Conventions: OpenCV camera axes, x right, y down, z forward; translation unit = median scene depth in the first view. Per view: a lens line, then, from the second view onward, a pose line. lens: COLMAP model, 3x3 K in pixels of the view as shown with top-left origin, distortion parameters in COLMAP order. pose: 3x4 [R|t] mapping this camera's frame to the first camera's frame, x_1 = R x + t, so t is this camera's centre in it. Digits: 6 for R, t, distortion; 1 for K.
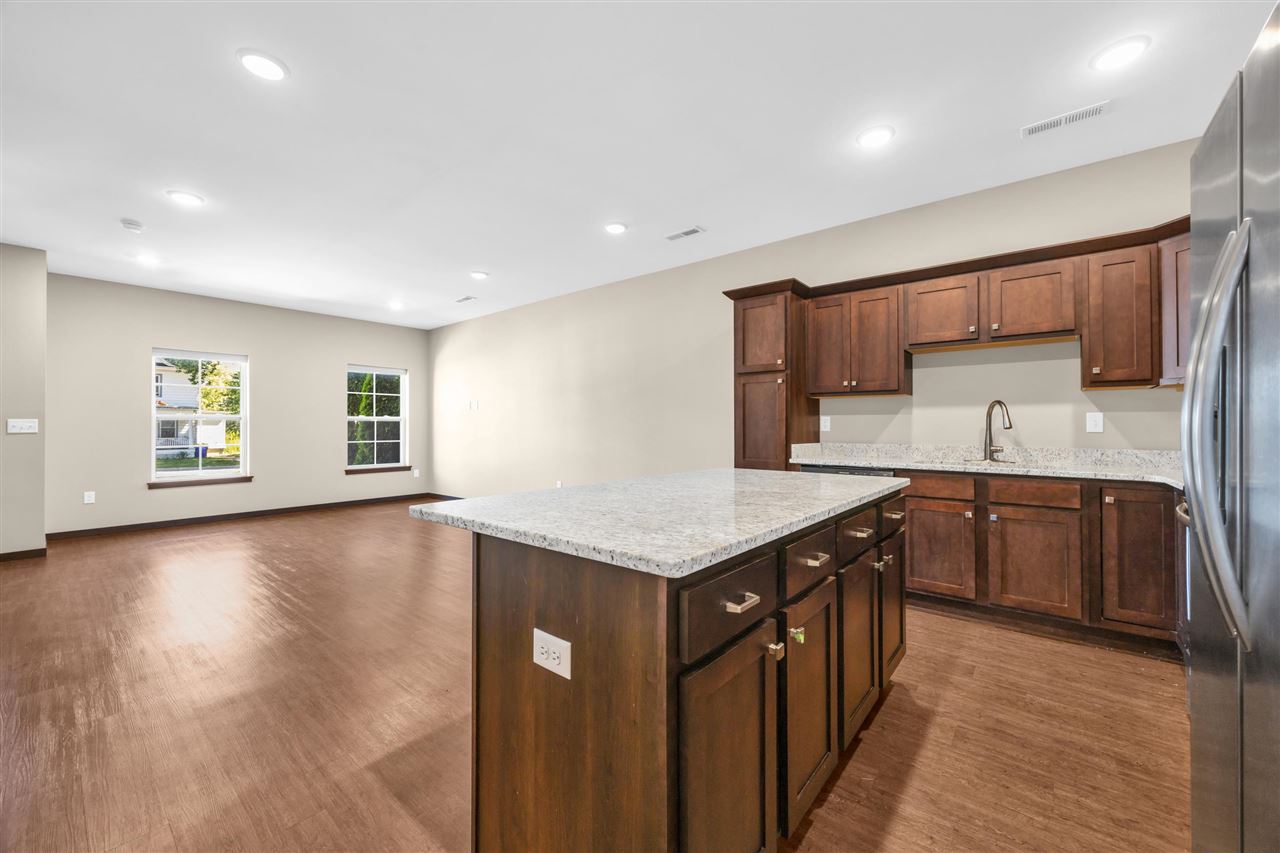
lens RADIAL K [[493.2, 0, 646.4], [0, 493.2, 421.0], [0, 0, 1]] dist [0.001792, -0.000939]
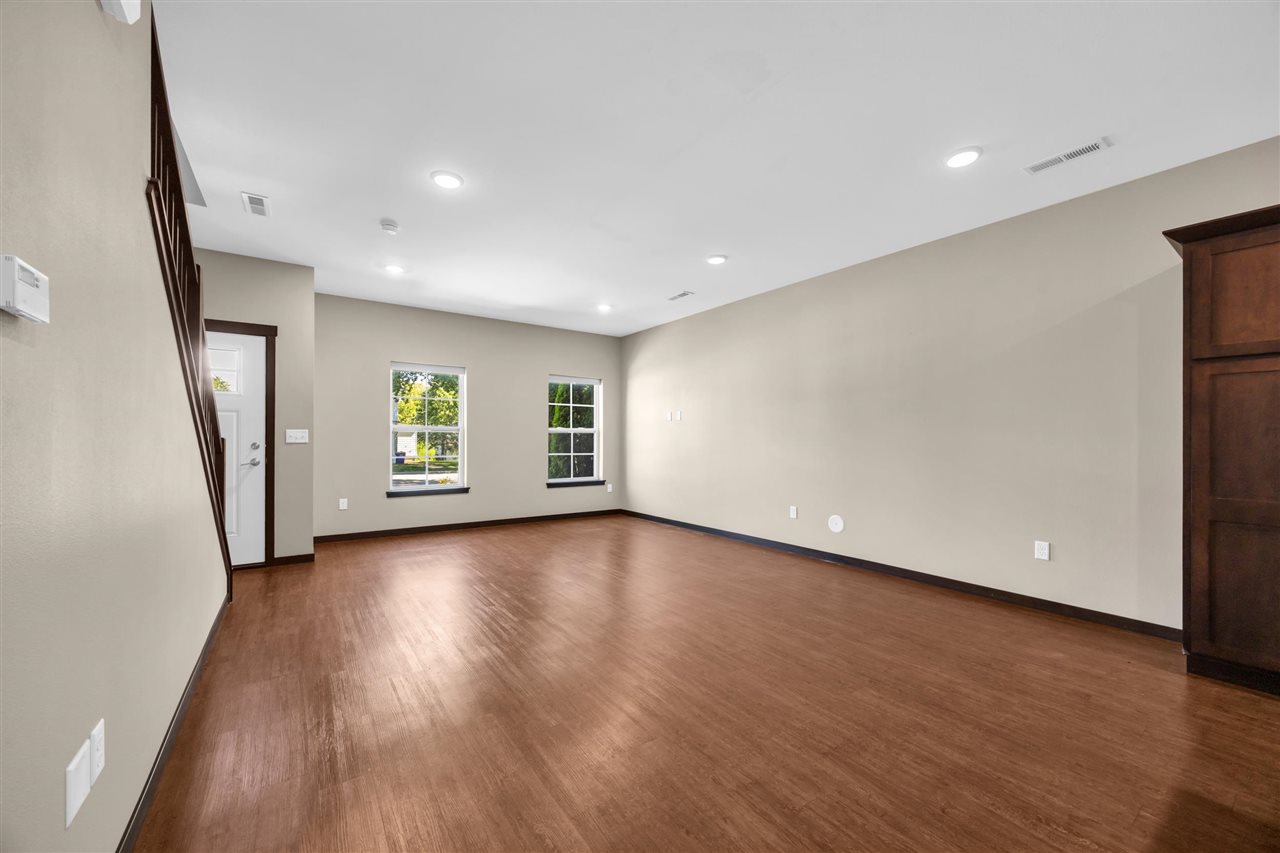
lens RADIAL K [[493.2, 0, 644.1], [0, 493.2, 436.7], [0, 0, 1]] dist [0.001792, -0.000939]
pose [[0.964419, 0.006860, -0.264290, -0.175040], [-0.005556, 0.999968, 0.005684, 0.001076], [0.264321, -0.004013, 0.964426, 0.116830]]
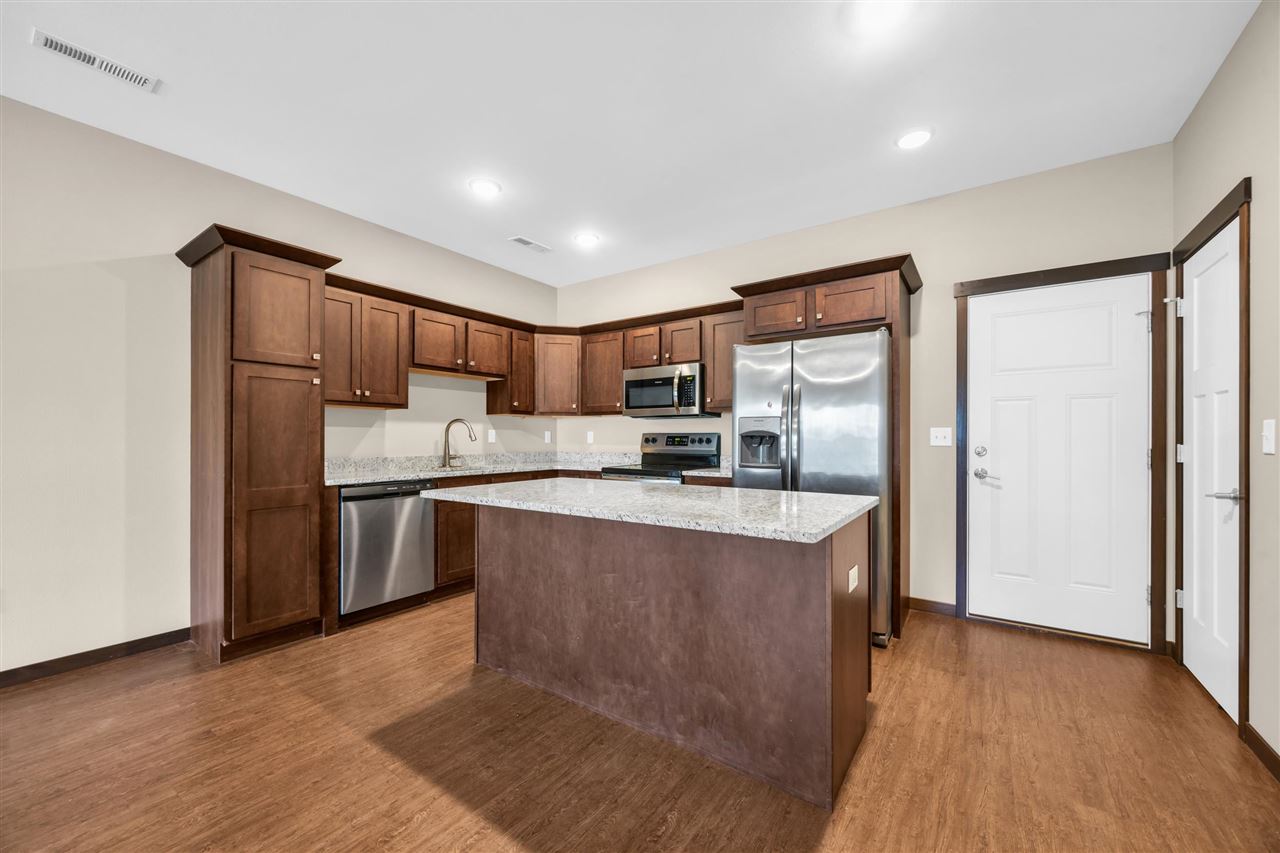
lens RADIAL K [[493.2, 0, 636.0], [0, 493.2, 435.4], [0, 0, 1]] dist [0.001792, -0.000939]
pose [[-0.066559, 0.004248, 0.997773, -0.273992], [-0.008861, 0.999949, -0.004849, 0.001645], [-0.997743, -0.009164, -0.066518, 0.281269]]
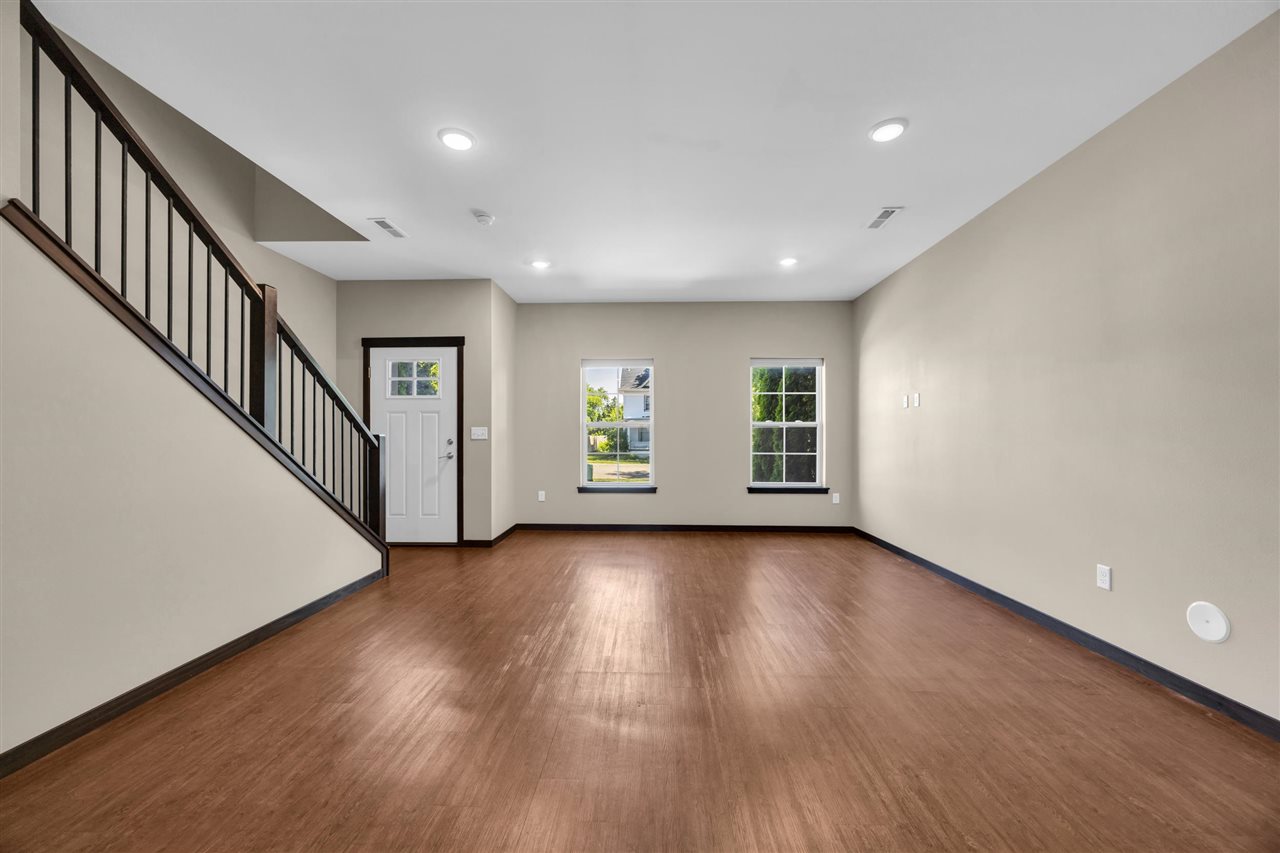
lens RADIAL K [[493.2, 0, 636.6], [0, 493.2, 433.8], [0, 0, 1]] dist [0.001792, -0.000939]
pose [[0.603885, 0.003506, -0.797064, -0.070394], [0.004920, 0.999955, 0.008126, 0.002917], [0.797056, -0.008829, 0.603841, 0.371435]]
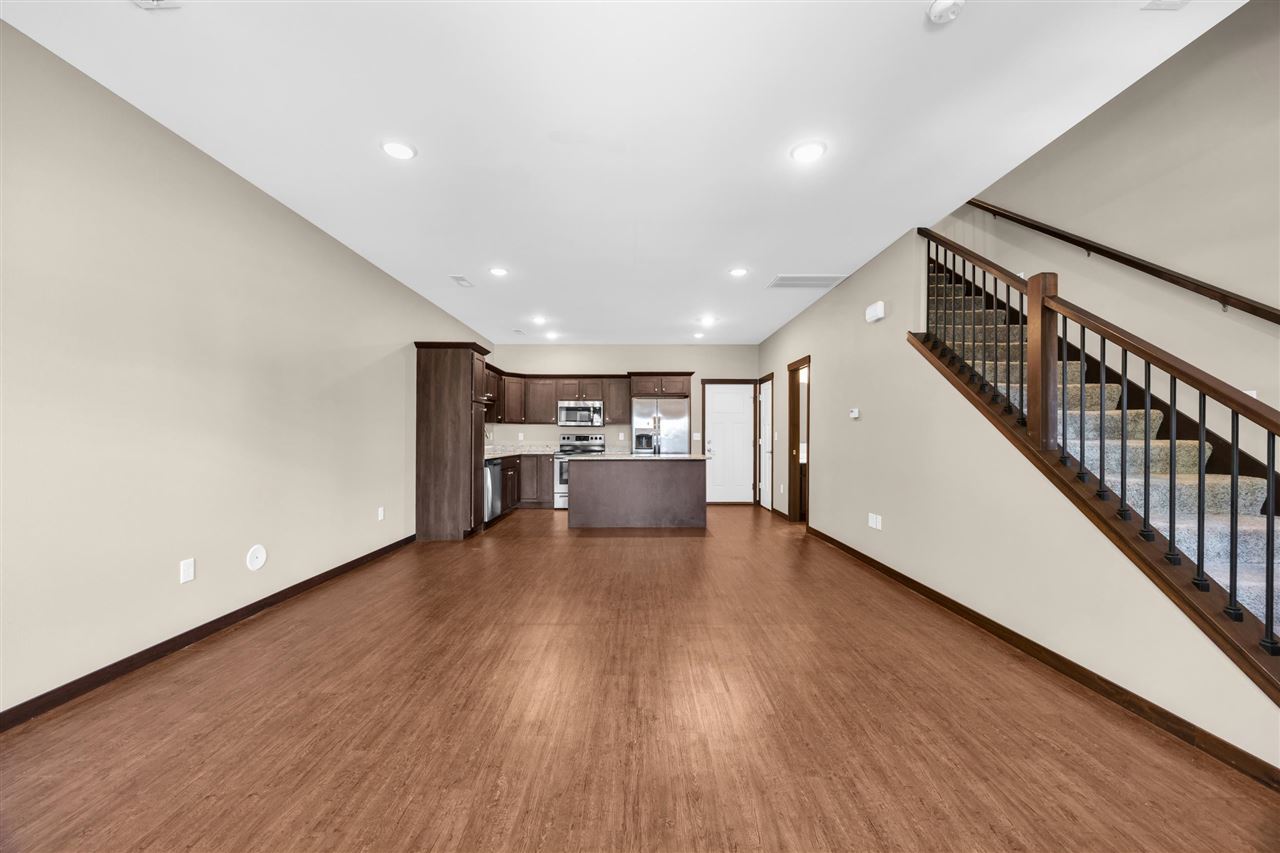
lens RADIAL K [[493.2, 0, 640.8], [0, 493.2, 433.3], [0, 0, 1]] dist [0.001792, -0.000939]
pose [[-0.636720, 0.007868, 0.771055, -0.681559], [-0.007482, 0.999838, -0.016381, 0.011176], [-0.771059, -0.016199, -0.636558, 0.848883]]
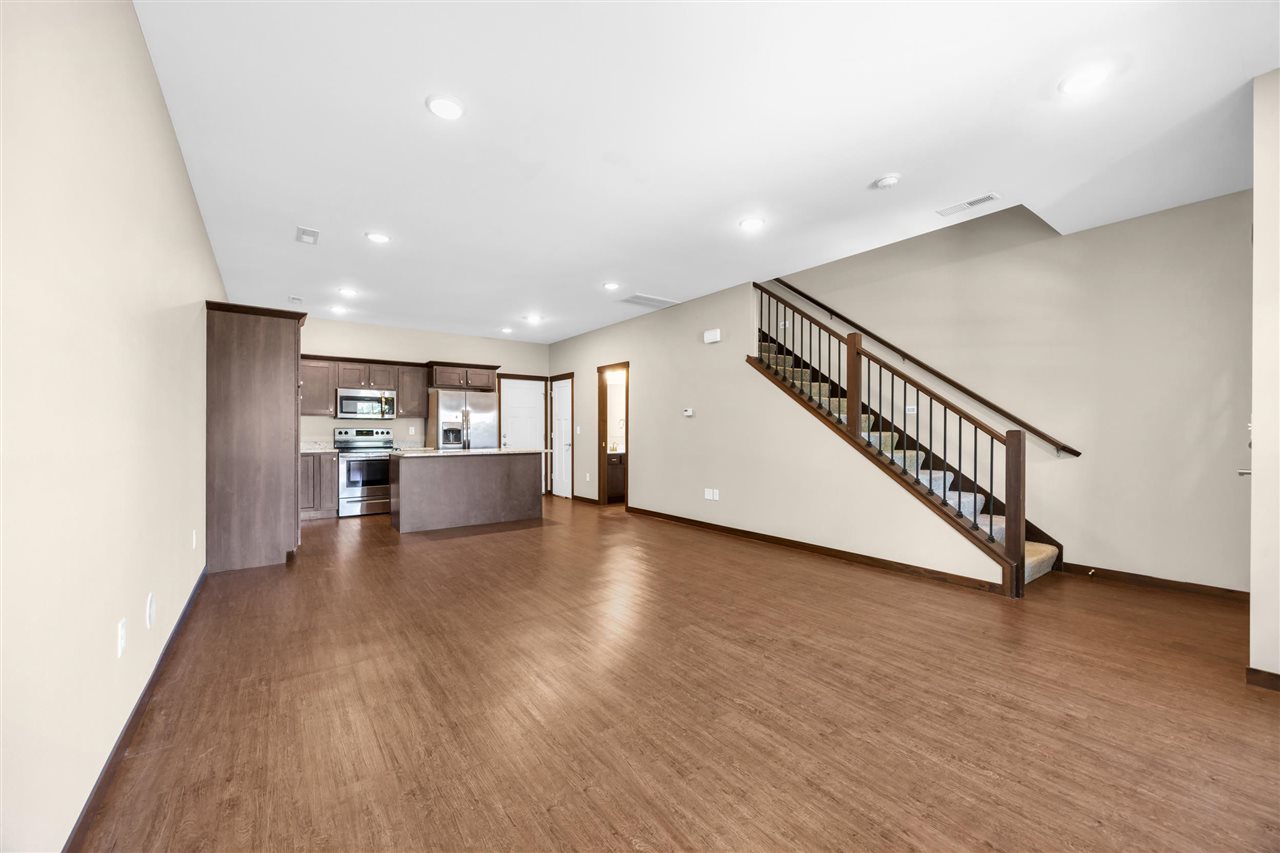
lens RADIAL K [[493.2, 0, 635.2], [0, 493.2, 432.1], [0, 0, 1]] dist [0.001792, -0.000939]
pose [[-0.968131, 0.003608, 0.250418, -0.471122], [0.001579, 0.999964, -0.008304, 0.012442], [-0.250439, -0.007644, -0.968102, 1.055265]]
